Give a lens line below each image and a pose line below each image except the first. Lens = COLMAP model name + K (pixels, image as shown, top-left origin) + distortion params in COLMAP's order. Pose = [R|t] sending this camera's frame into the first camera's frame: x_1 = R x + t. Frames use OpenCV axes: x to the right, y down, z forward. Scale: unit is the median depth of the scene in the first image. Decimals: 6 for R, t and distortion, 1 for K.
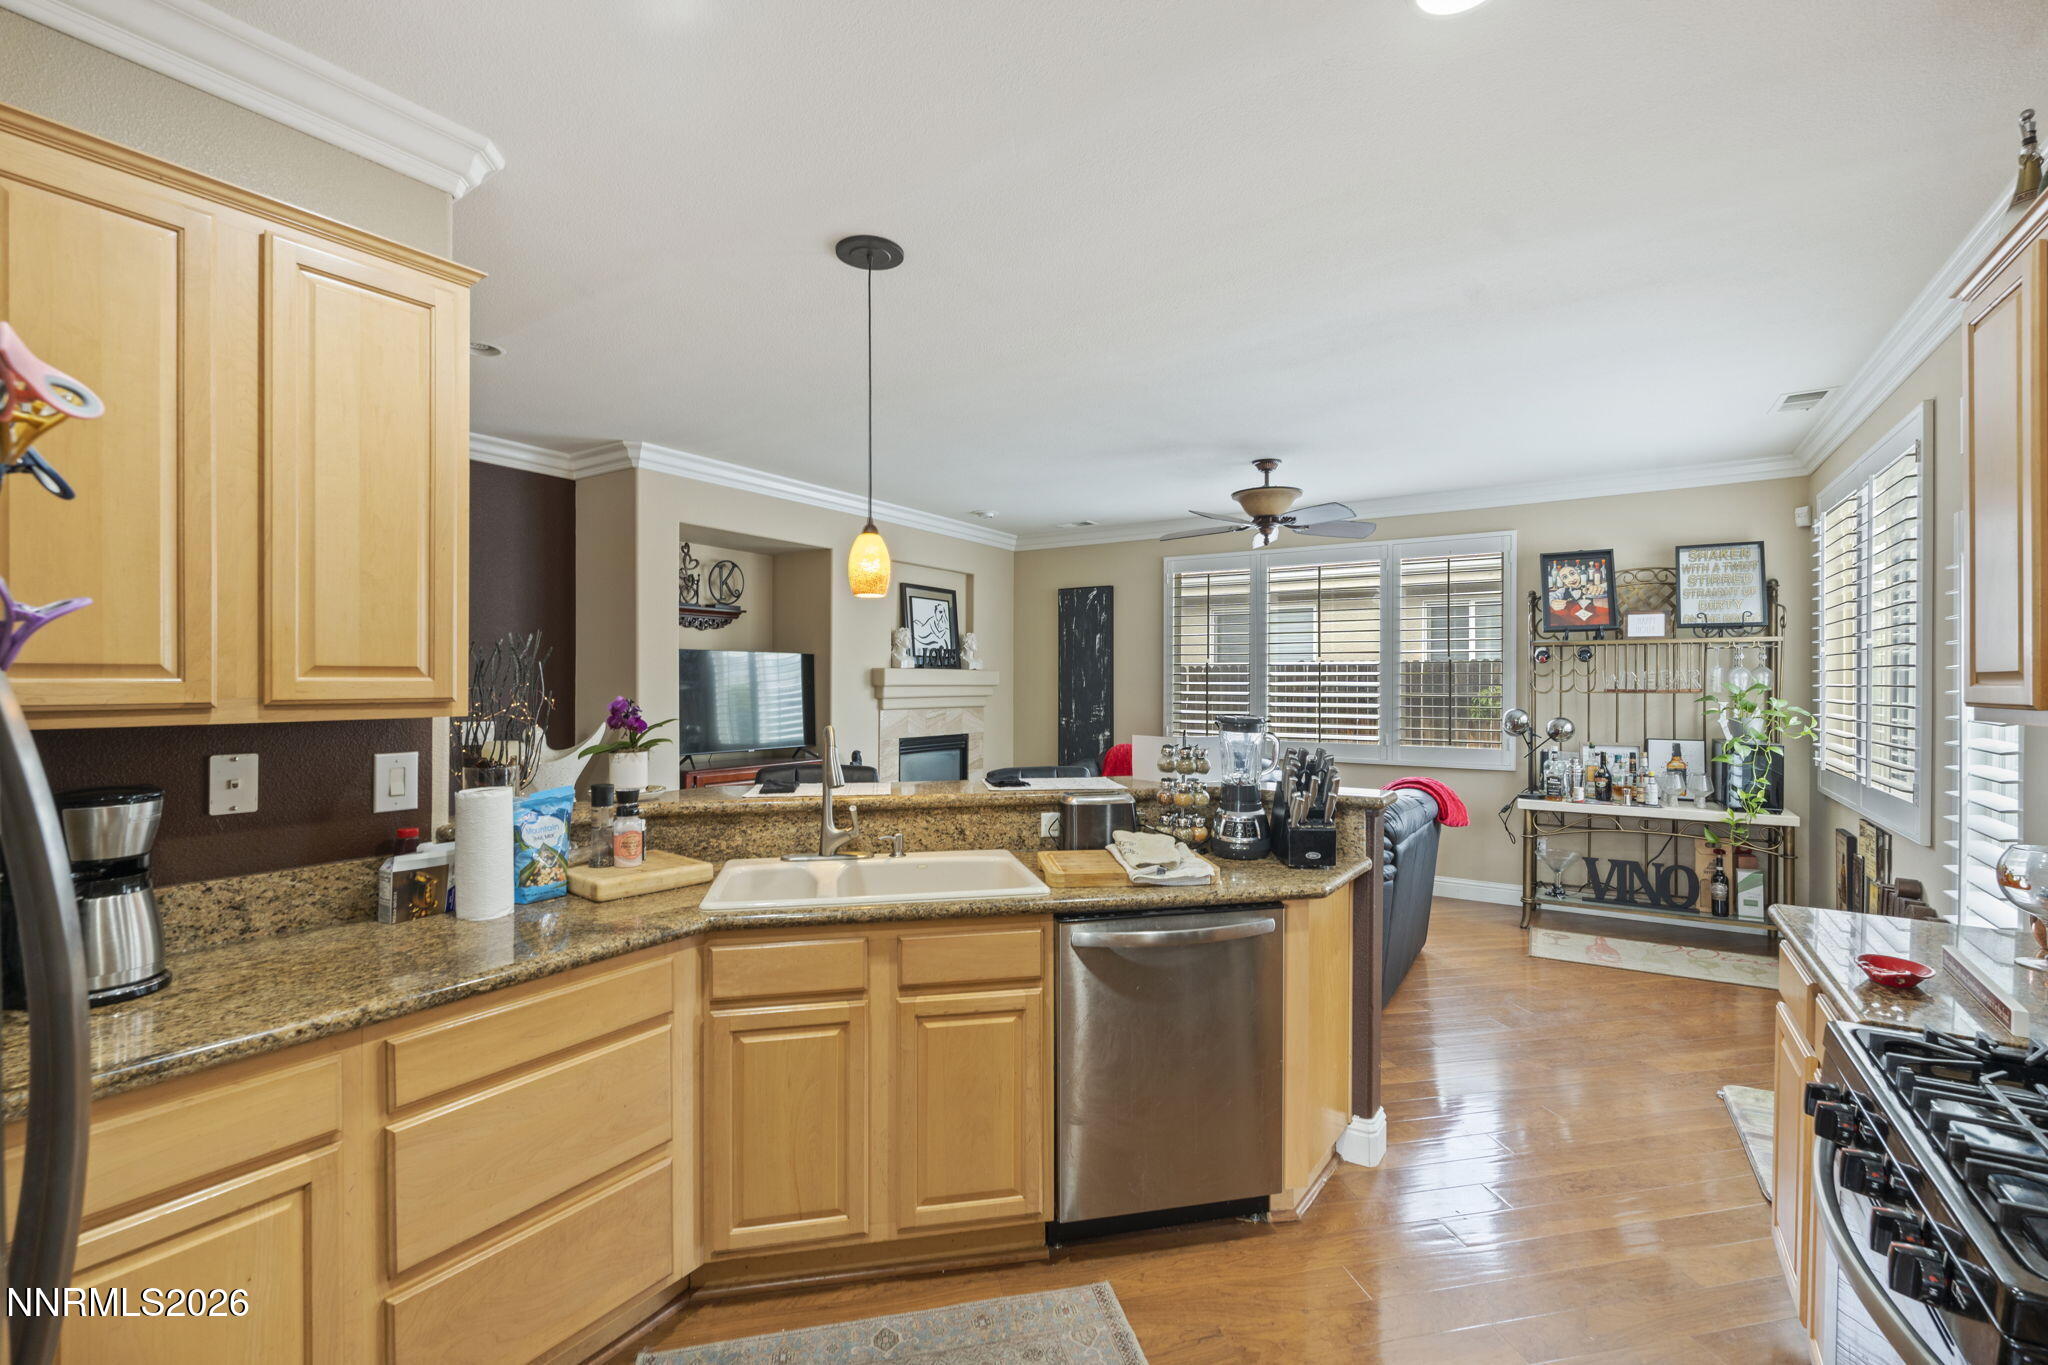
lens RADIAL K [[892.2, 0, 1024.2], [0, 892.2, 673.9], [0, 0, 1]] dist [-0.005374, 0.000188]
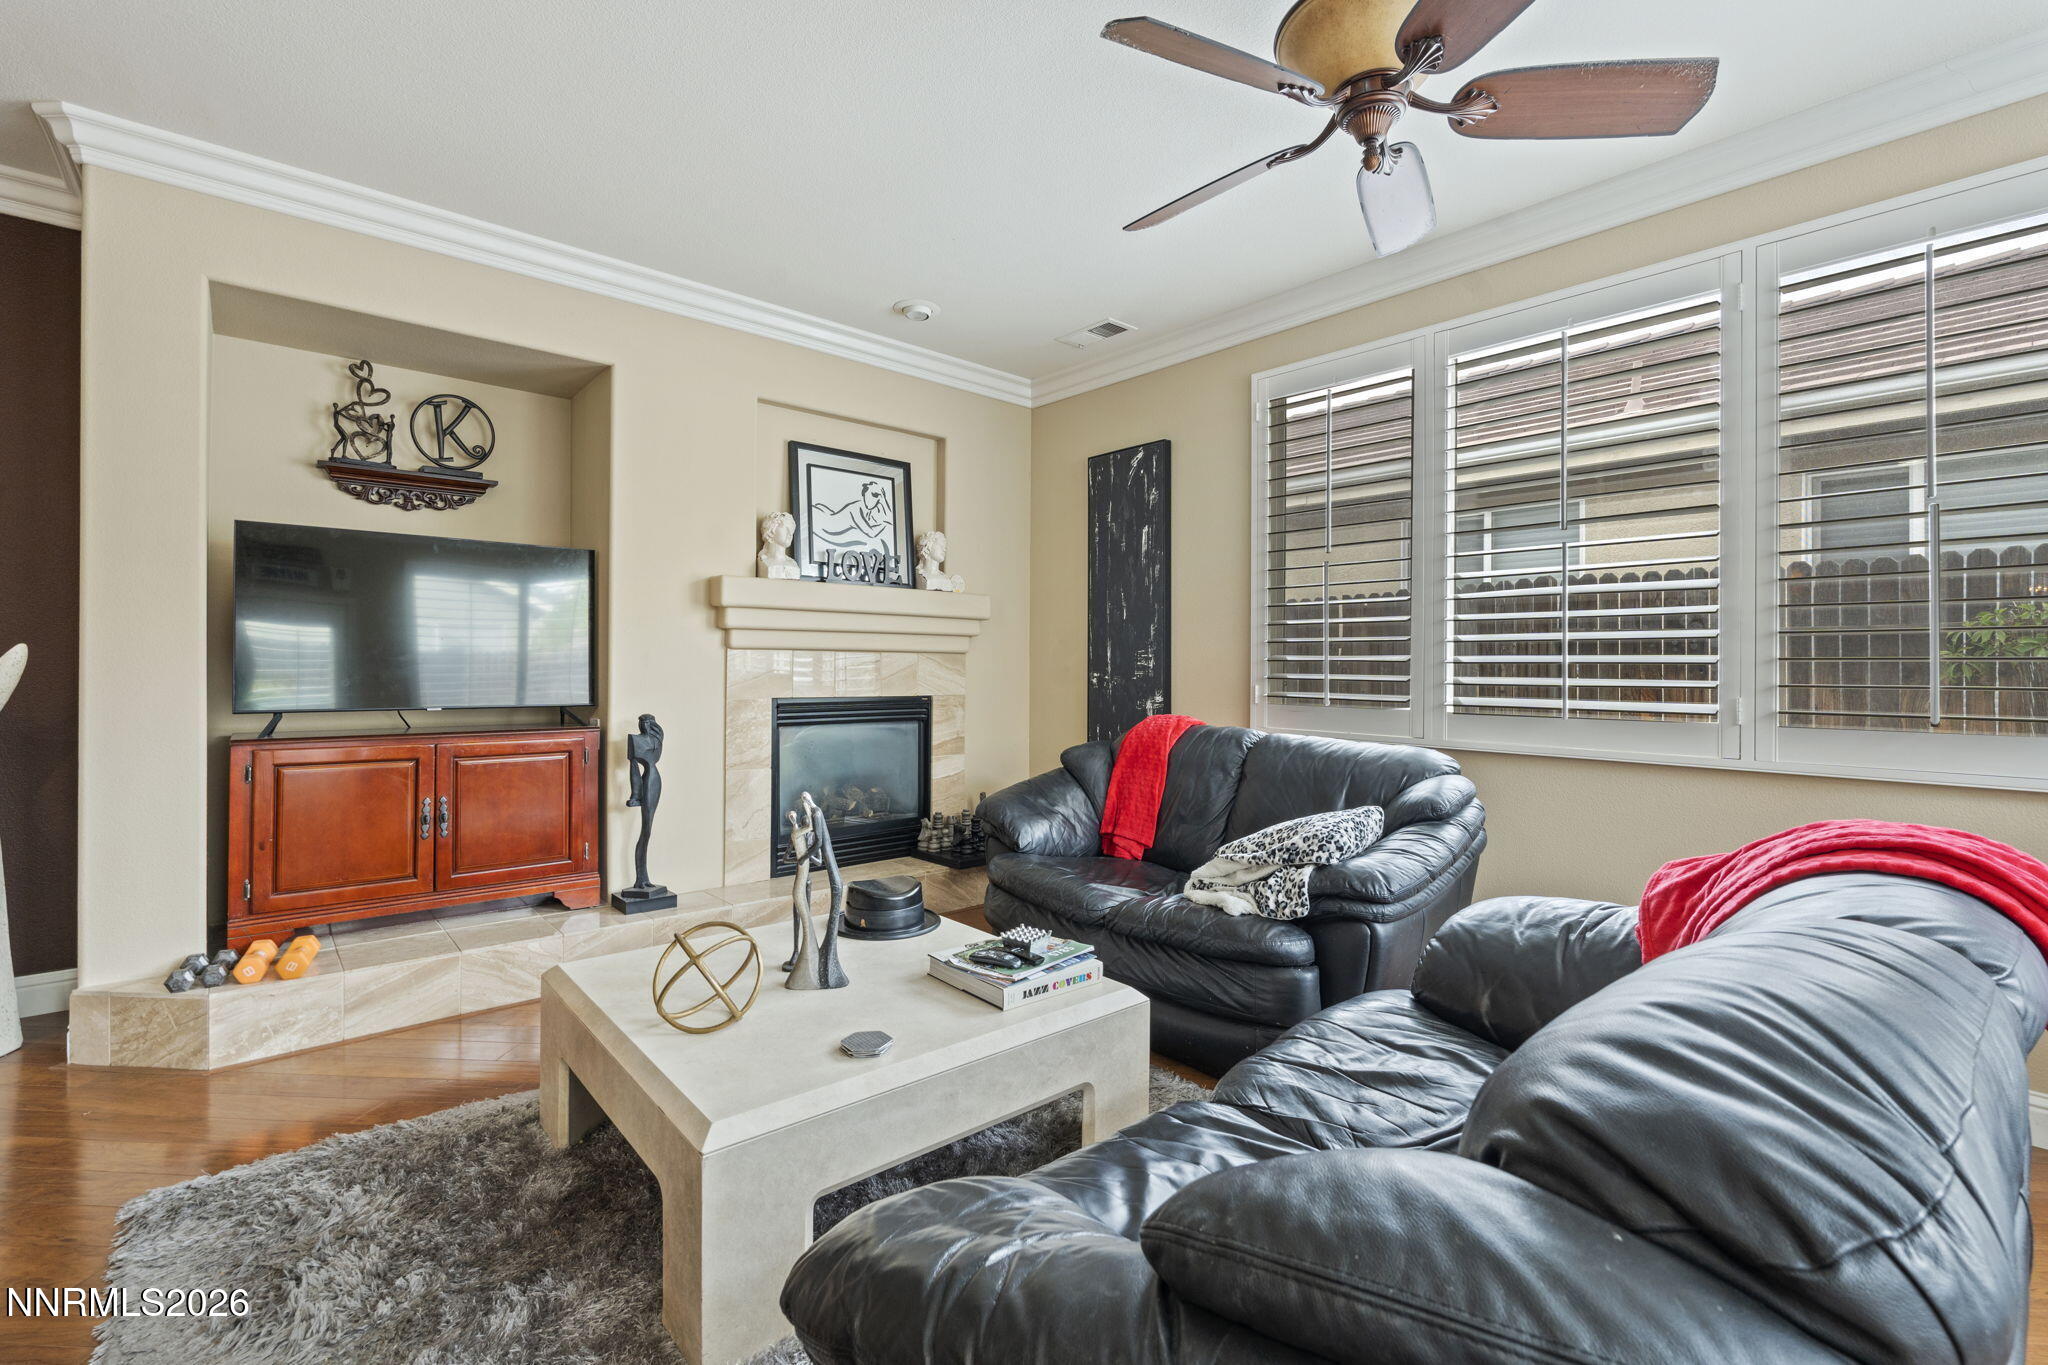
lens RADIAL K [[892.2, 0, 1024.8], [0, 892.2, 663.3], [0, 0, 1]] dist [-0.005374, 0.000188]
pose [[0.964967, 0.001654, -0.262365, 0.163670], [0.000211, 0.999975, 0.007080, 0.040936], [0.262370, -0.006887, 0.964943, 0.433794]]
